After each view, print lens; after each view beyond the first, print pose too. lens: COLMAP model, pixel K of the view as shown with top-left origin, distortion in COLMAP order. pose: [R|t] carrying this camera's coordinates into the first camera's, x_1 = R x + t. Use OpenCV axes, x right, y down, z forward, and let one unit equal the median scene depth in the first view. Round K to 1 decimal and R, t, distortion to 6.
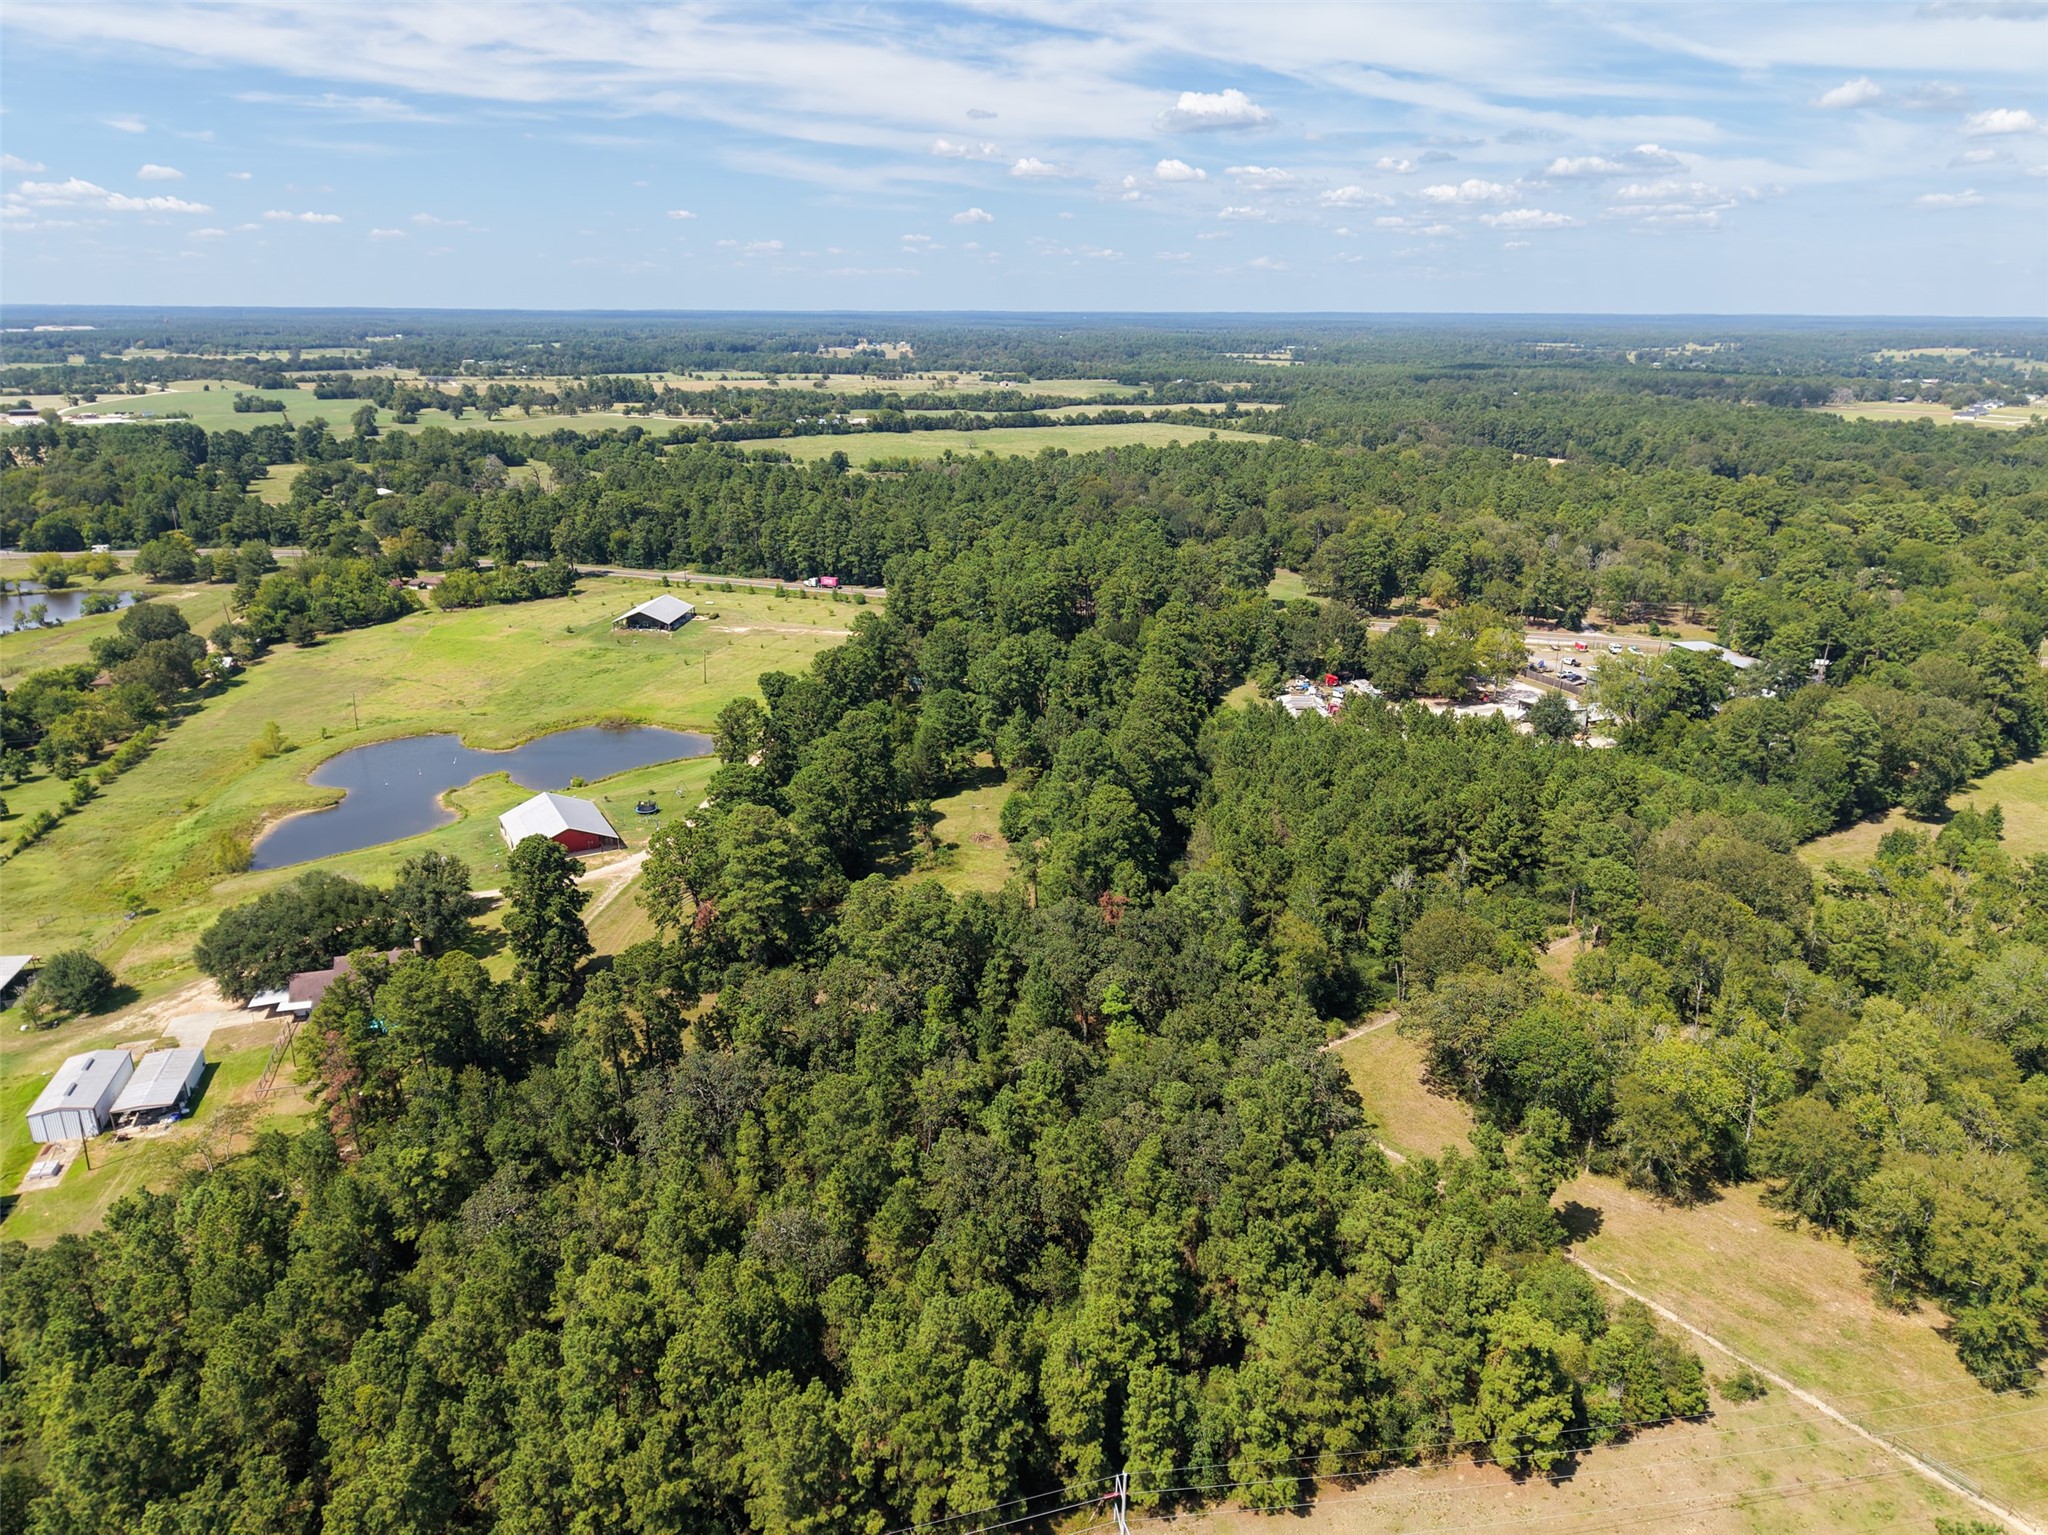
lens RADIAL K [[1376.9, 0, 1020.7], [0, 1376.9, 768.8], [0, 0, 1]] dist [0.019781, -0.018849]
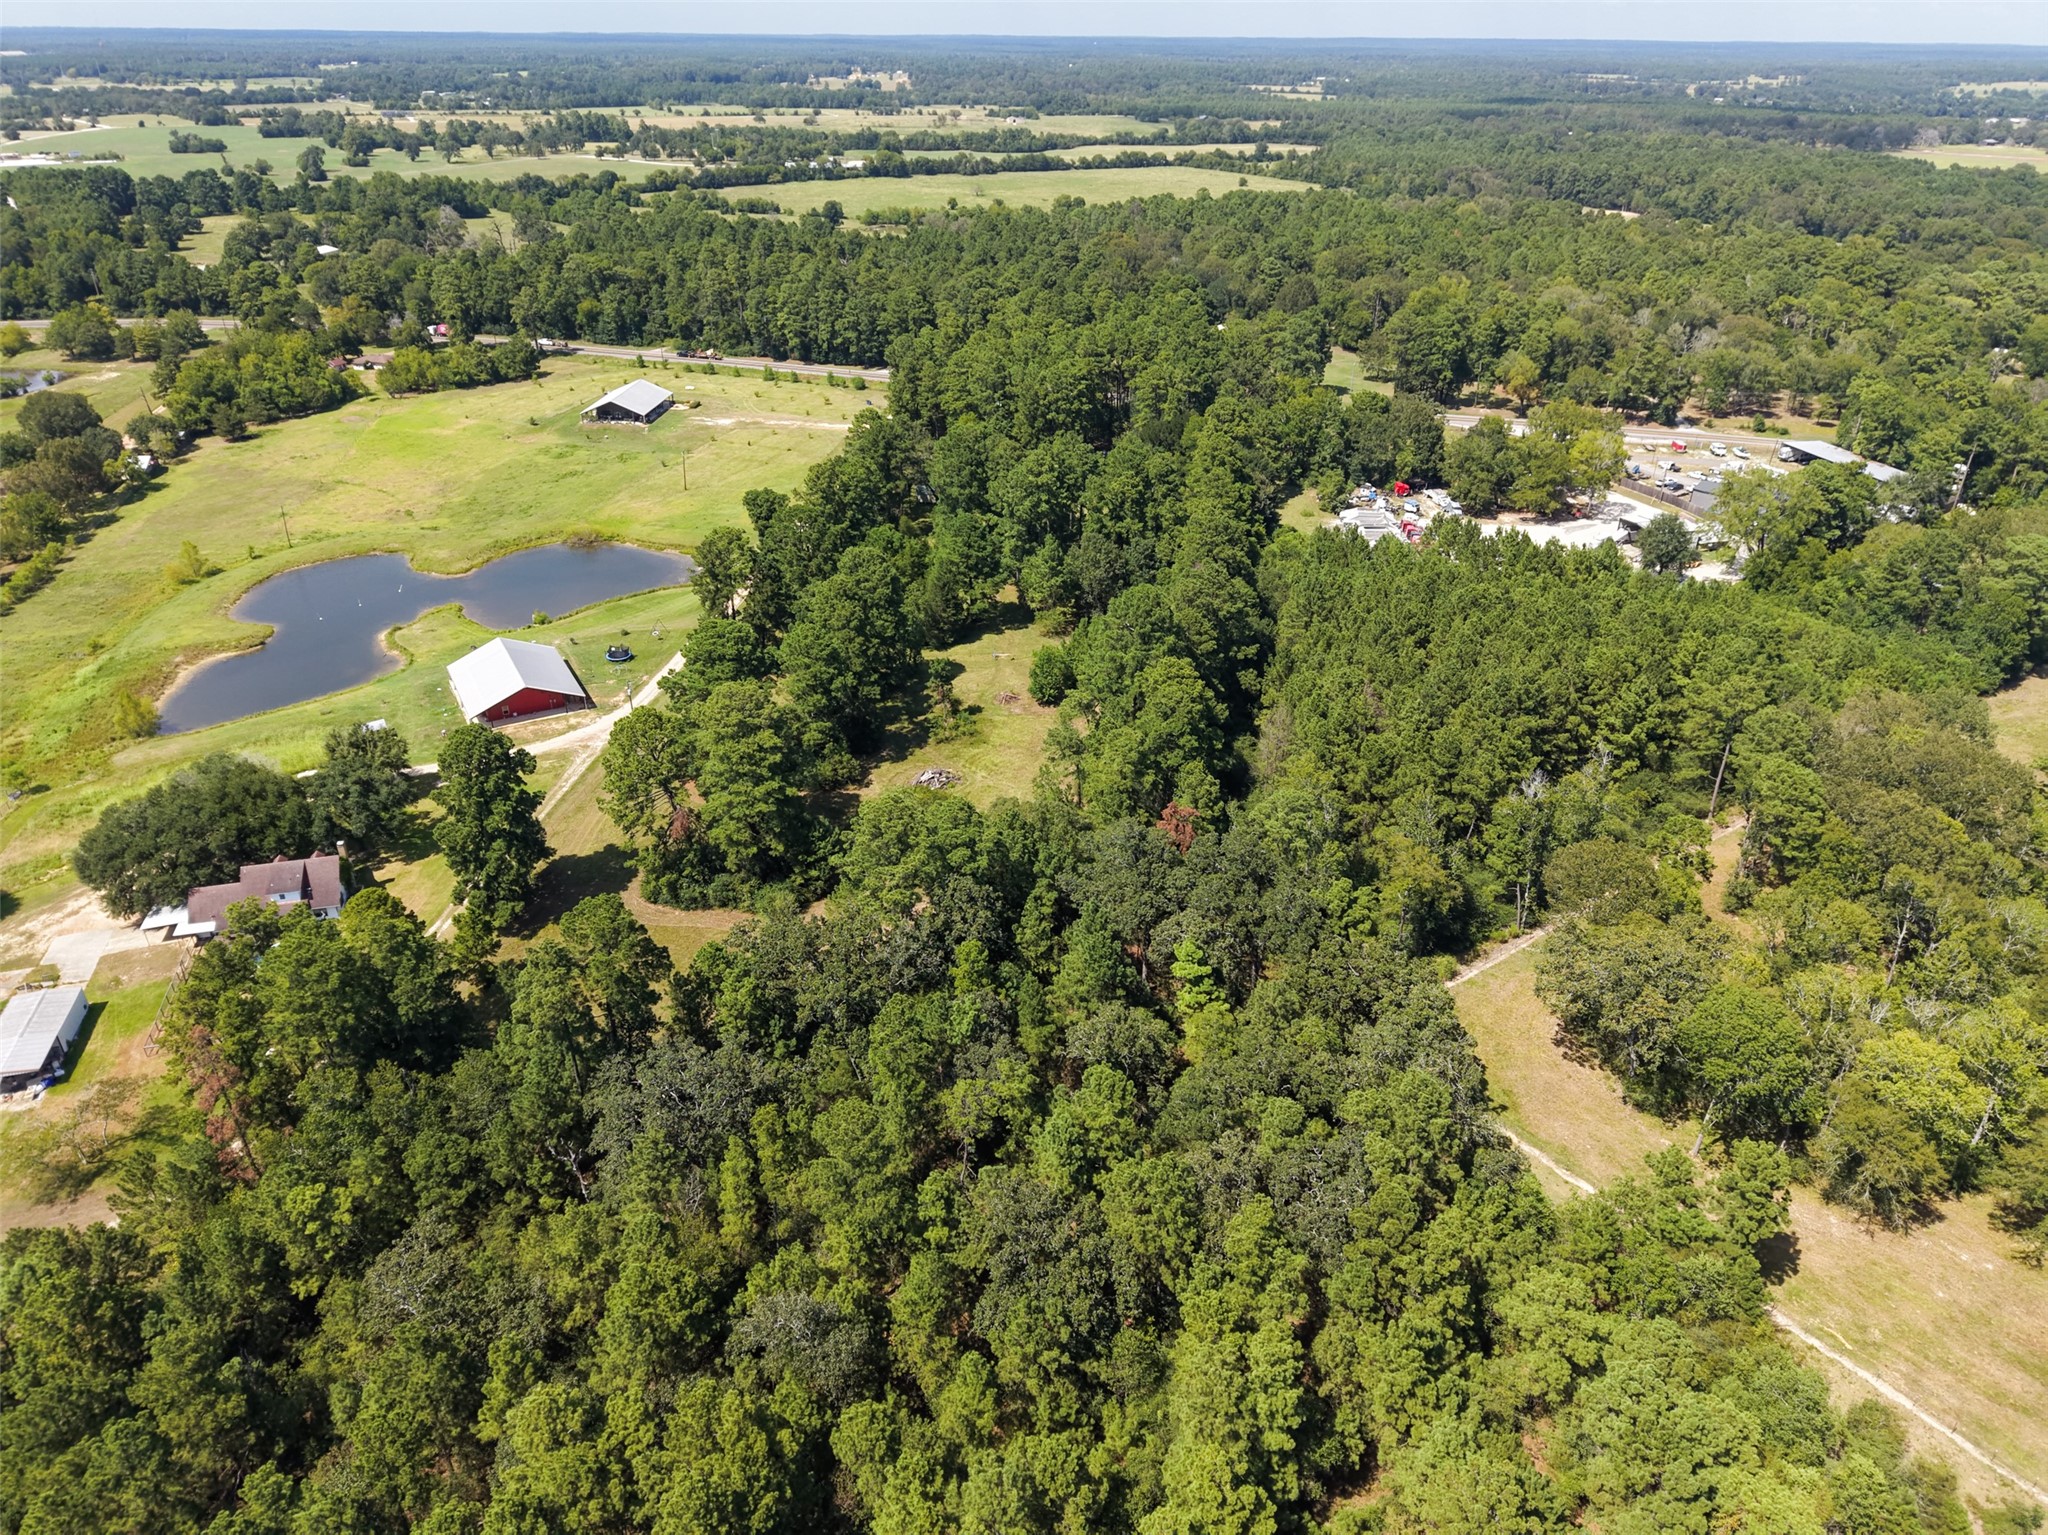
lens RADIAL K [[1376.9, 0, 1023.1], [0, 1376.9, 775.4], [0, 0, 1]] dist [0.019781, -0.018849]
pose [[0.999996, 0.002712, -0.000537, -0.014310], [-0.002581, 0.985356, 0.170488, -0.036908], [0.000992, -0.170486, 0.985360, 0.112080]]
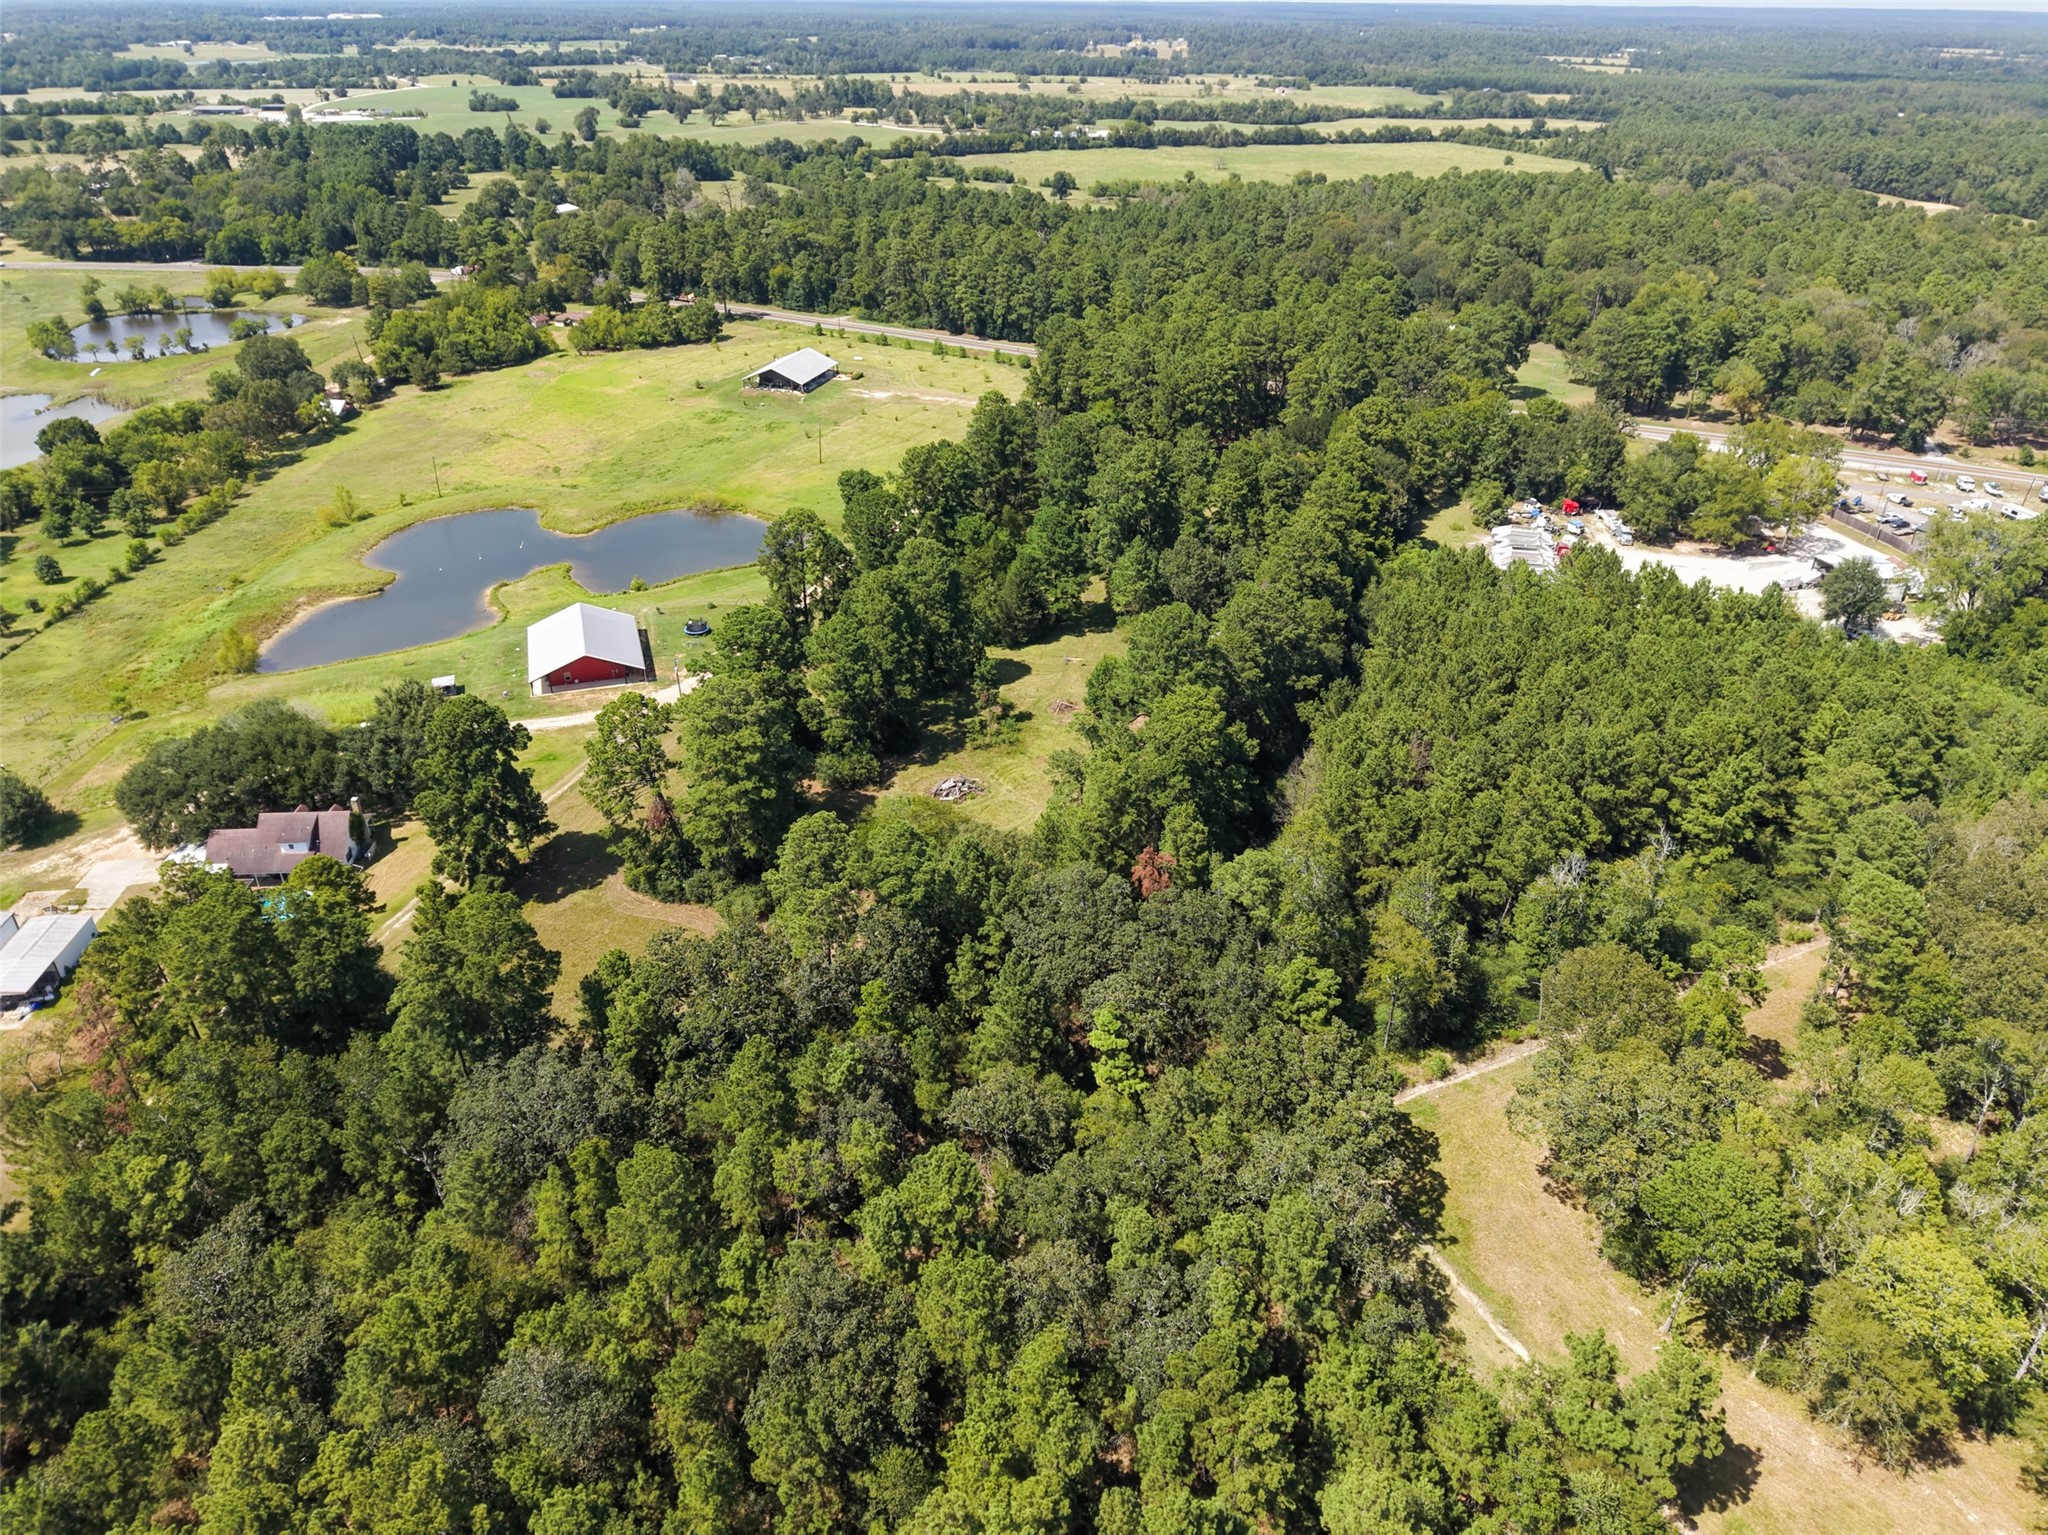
lens RADIAL K [[1376.9, 0, 1017.7], [0, 1376.9, 777.8], [0, 0, 1]] dist [0.019781, -0.018849]
pose [[0.981656, 0.097939, -0.163584, 0.063446], [-0.065046, 0.978539, 0.195525, -0.050643], [0.179223, -0.181298, 0.966959, 0.153050]]
